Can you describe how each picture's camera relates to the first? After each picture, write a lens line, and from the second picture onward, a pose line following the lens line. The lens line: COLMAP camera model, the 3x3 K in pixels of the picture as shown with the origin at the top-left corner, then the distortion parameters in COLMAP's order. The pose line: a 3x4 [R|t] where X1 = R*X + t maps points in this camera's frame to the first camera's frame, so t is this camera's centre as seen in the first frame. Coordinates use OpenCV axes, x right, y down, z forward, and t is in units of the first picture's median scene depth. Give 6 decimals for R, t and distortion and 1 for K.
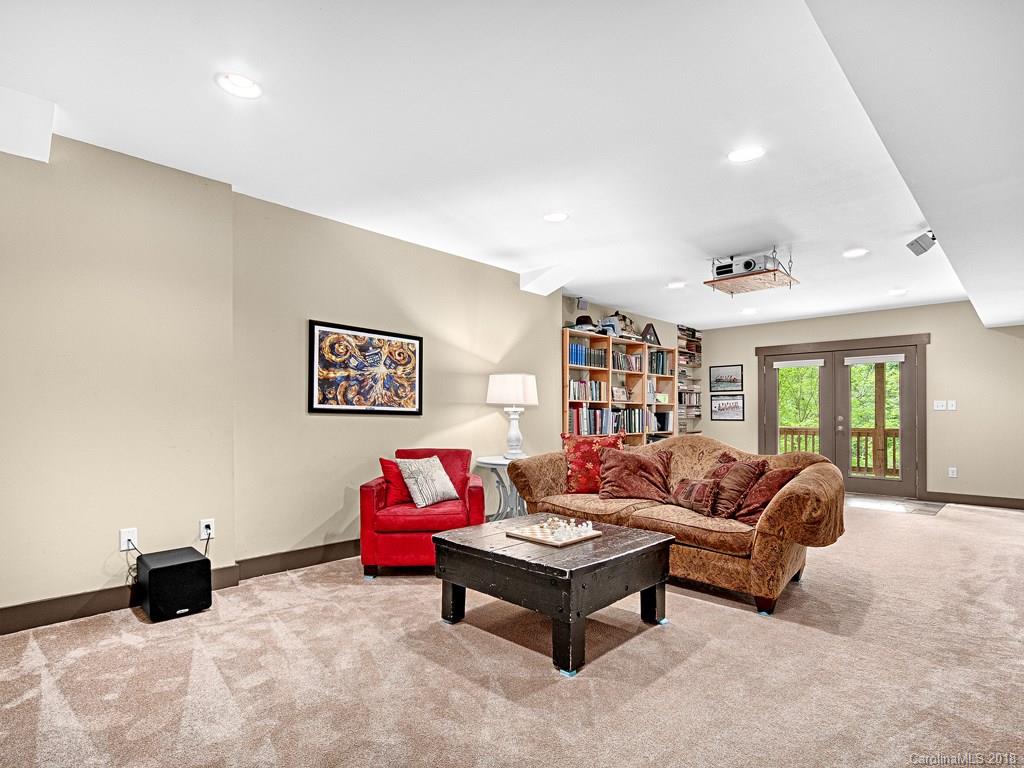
lens RADIAL K [[518.6, 0, 498.4], [0, 518.6, 403.2], [0, 0, 1]] dist [0.001585, -0.000276]
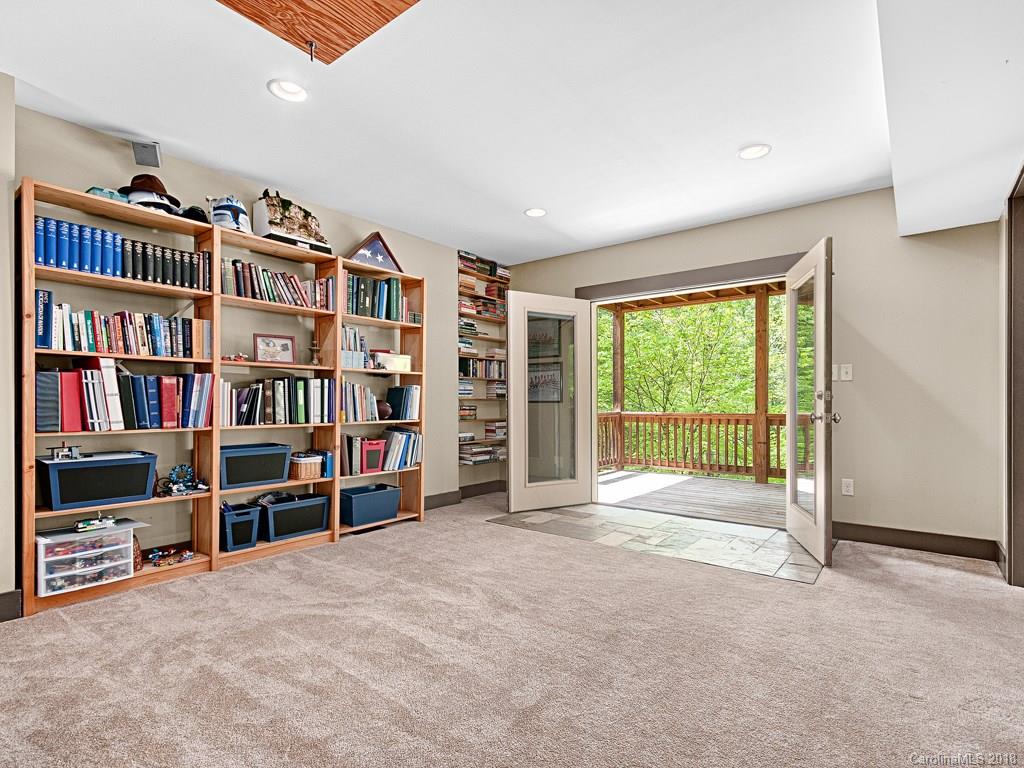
lens RADIAL K [[518.6, 0, 513.1], [0, 518.6, 393.7], [0, 0, 1]] dist [0.001585, -0.000276]
pose [[0.990128, 0.002049, 0.140152, 0.386022], [-0.003062, 0.999971, 0.007011, 0.021769], [-0.140133, -0.007371, 0.990105, 0.436368]]
